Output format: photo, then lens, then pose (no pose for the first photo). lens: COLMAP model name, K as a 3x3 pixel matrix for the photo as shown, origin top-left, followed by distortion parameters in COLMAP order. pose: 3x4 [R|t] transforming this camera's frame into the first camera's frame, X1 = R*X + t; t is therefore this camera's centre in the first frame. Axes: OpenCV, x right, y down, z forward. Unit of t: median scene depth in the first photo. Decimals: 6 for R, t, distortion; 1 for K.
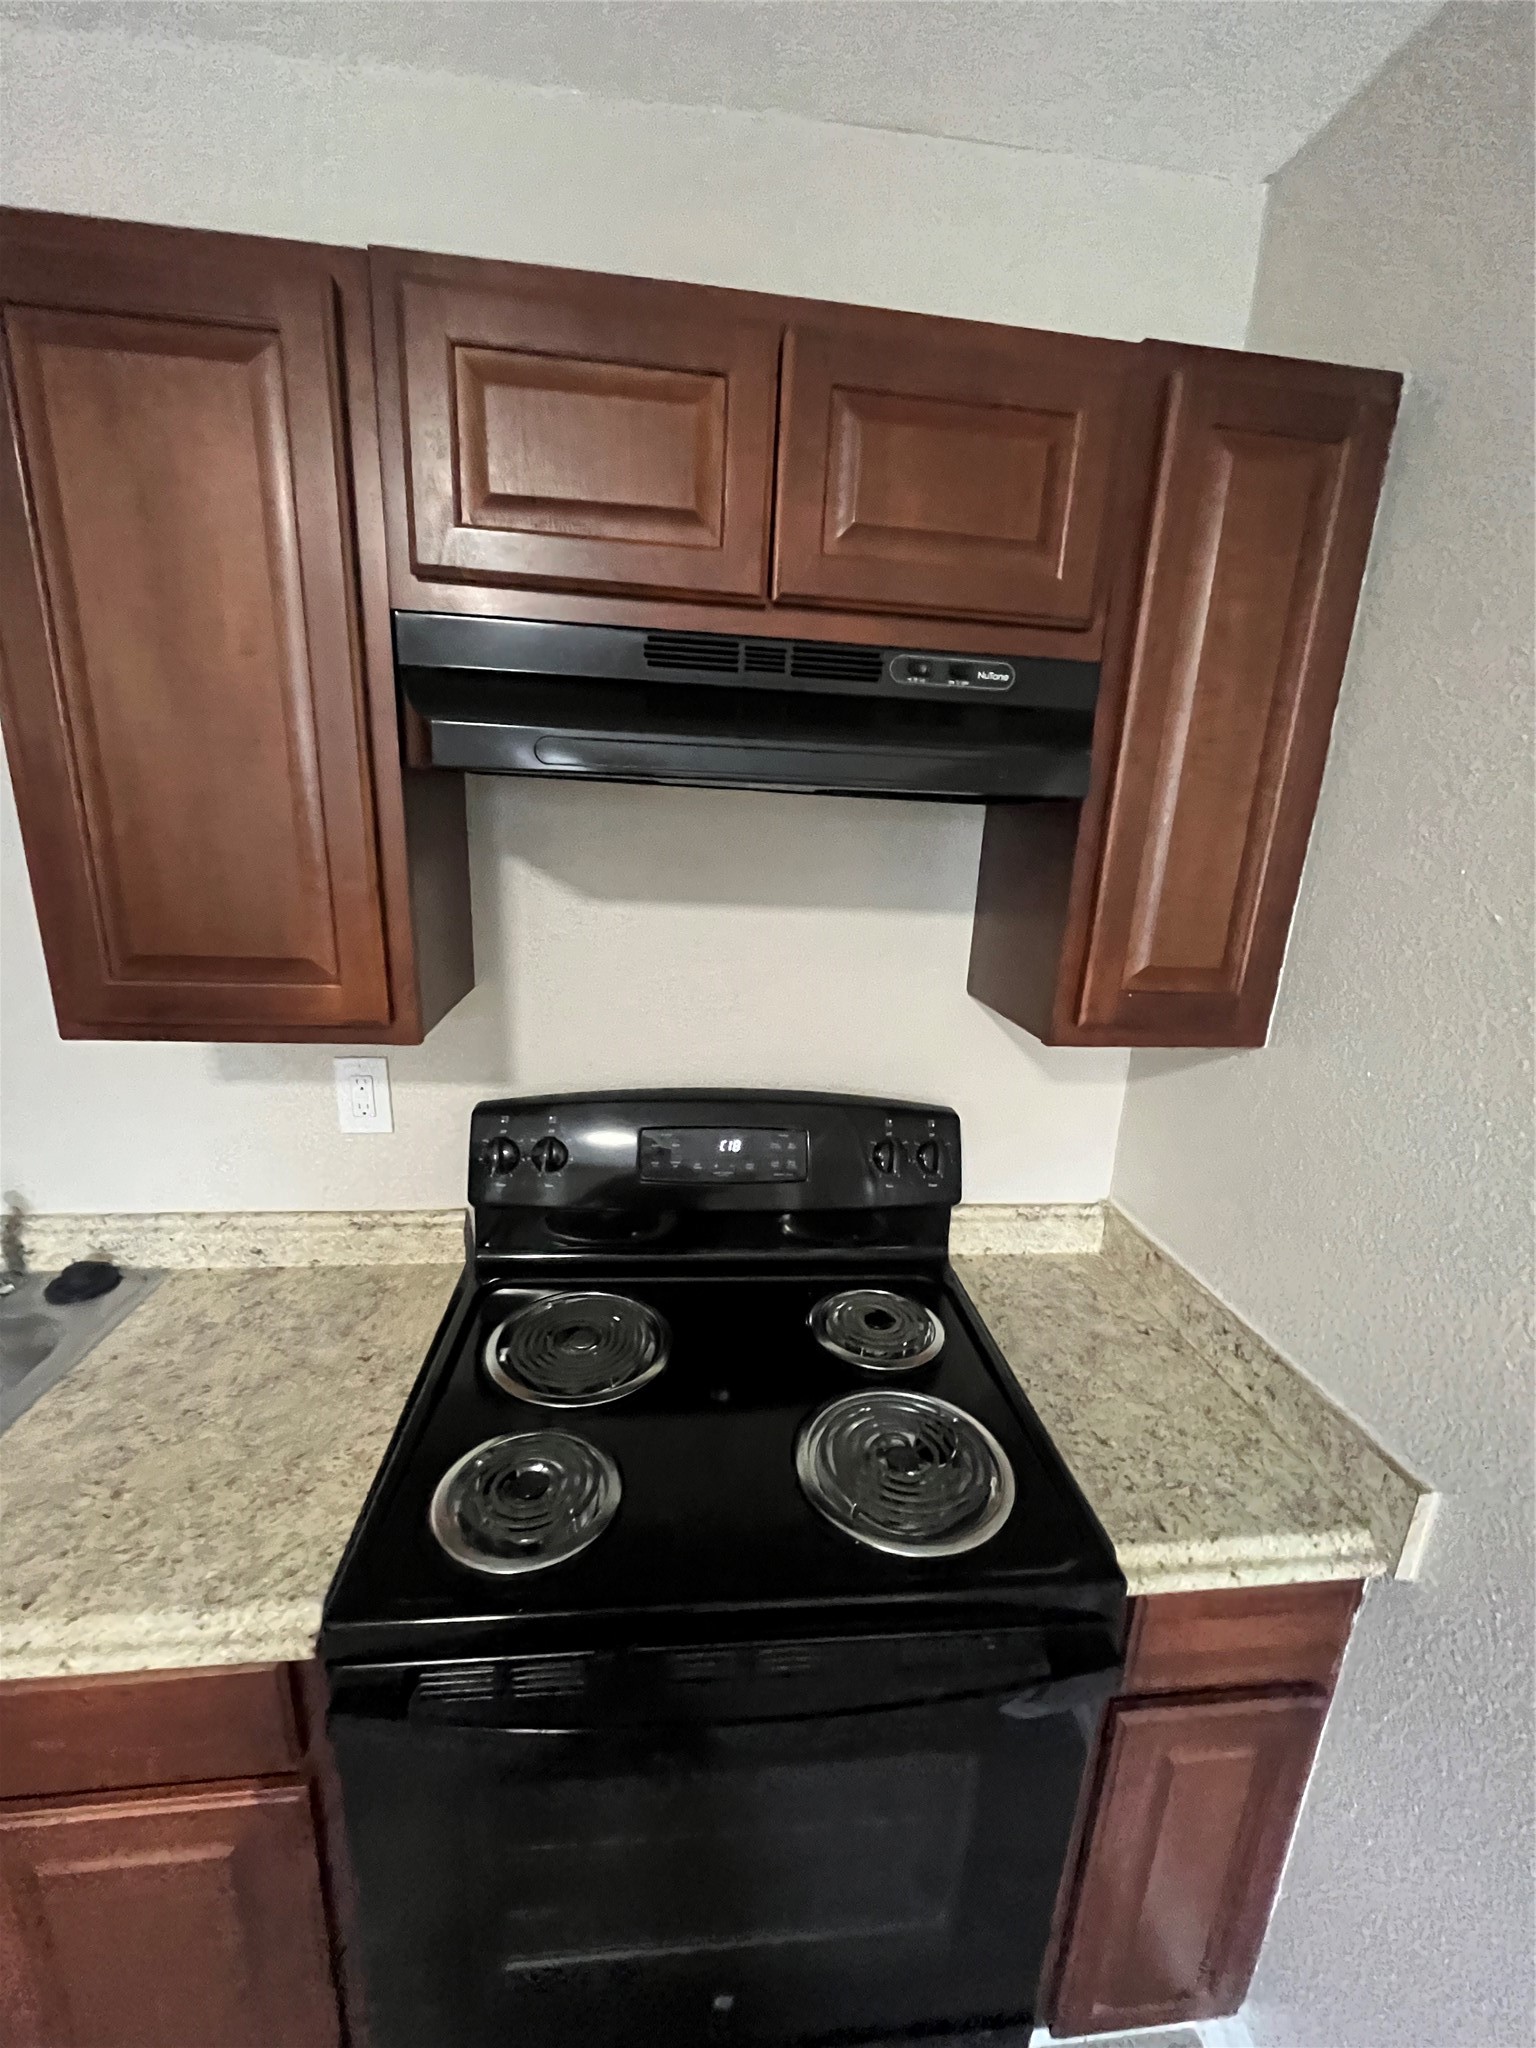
lens RADIAL K [[829.7, 0, 769.7], [0, 829.7, 1029.1], [0, 0, 1]] dist [-0.003096, -0.000919]
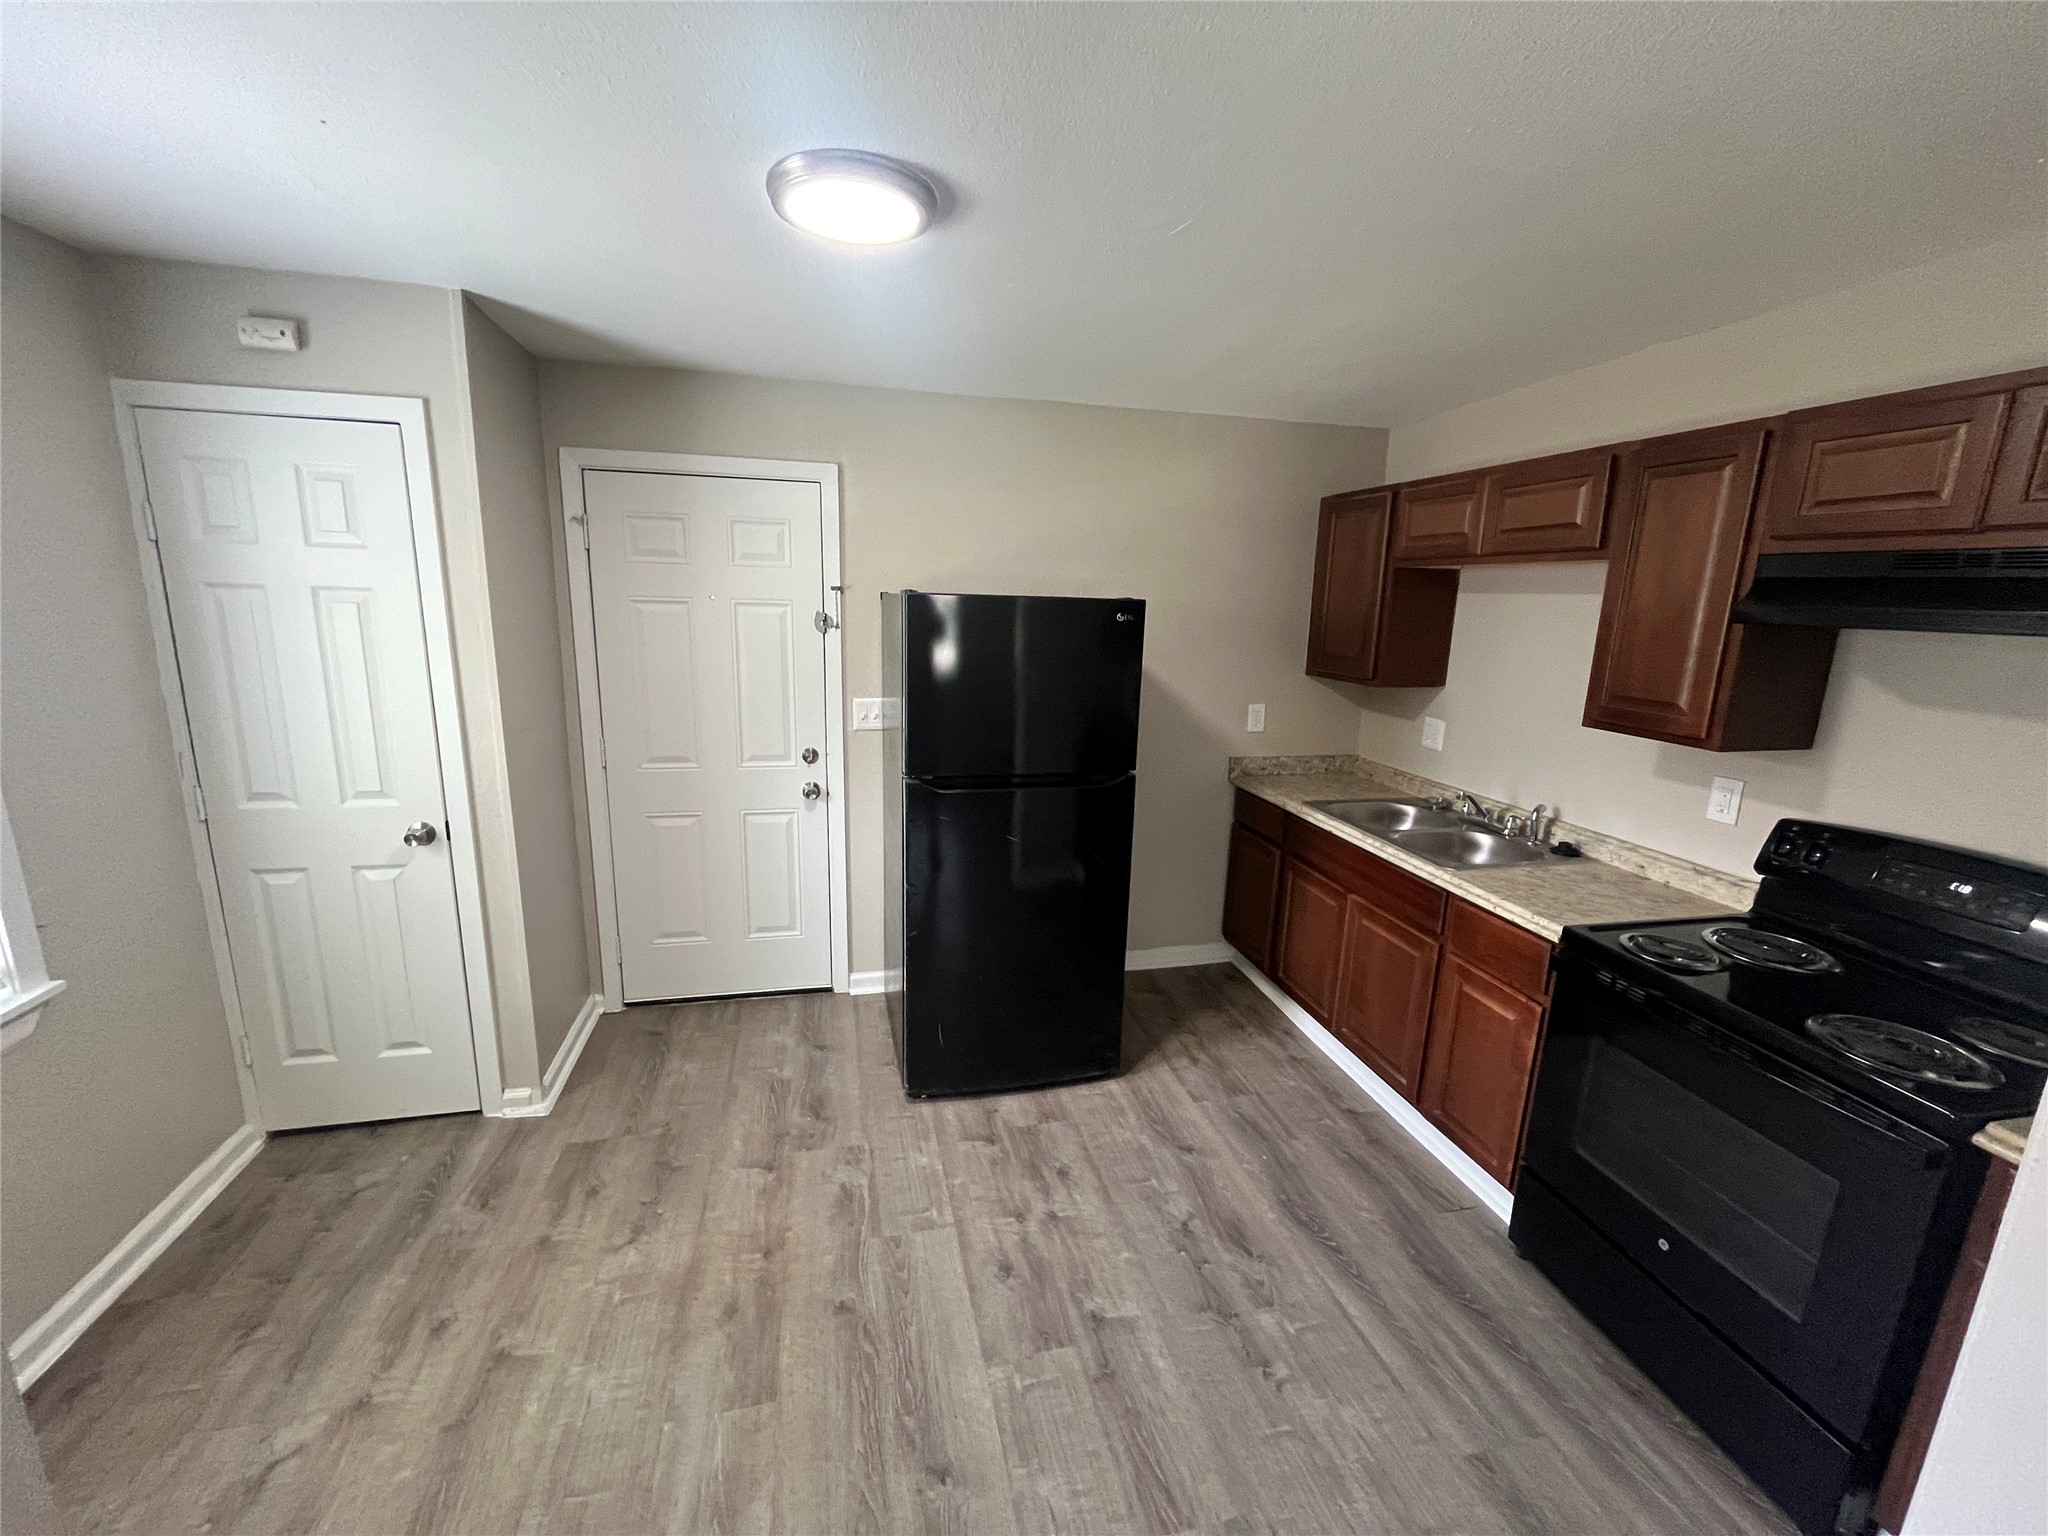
lens RADIAL K [[829.7, 0, 1027.2], [0, 829.7, 774.1], [0, 0, 1]] dist [-0.003096, -0.000919]
pose [[0.121767, 0.170568, -0.977793, 1.141955], [-0.278490, 0.951424, 0.131287, 0.226605], [0.952689, 0.256319, 0.163354, -0.793089]]
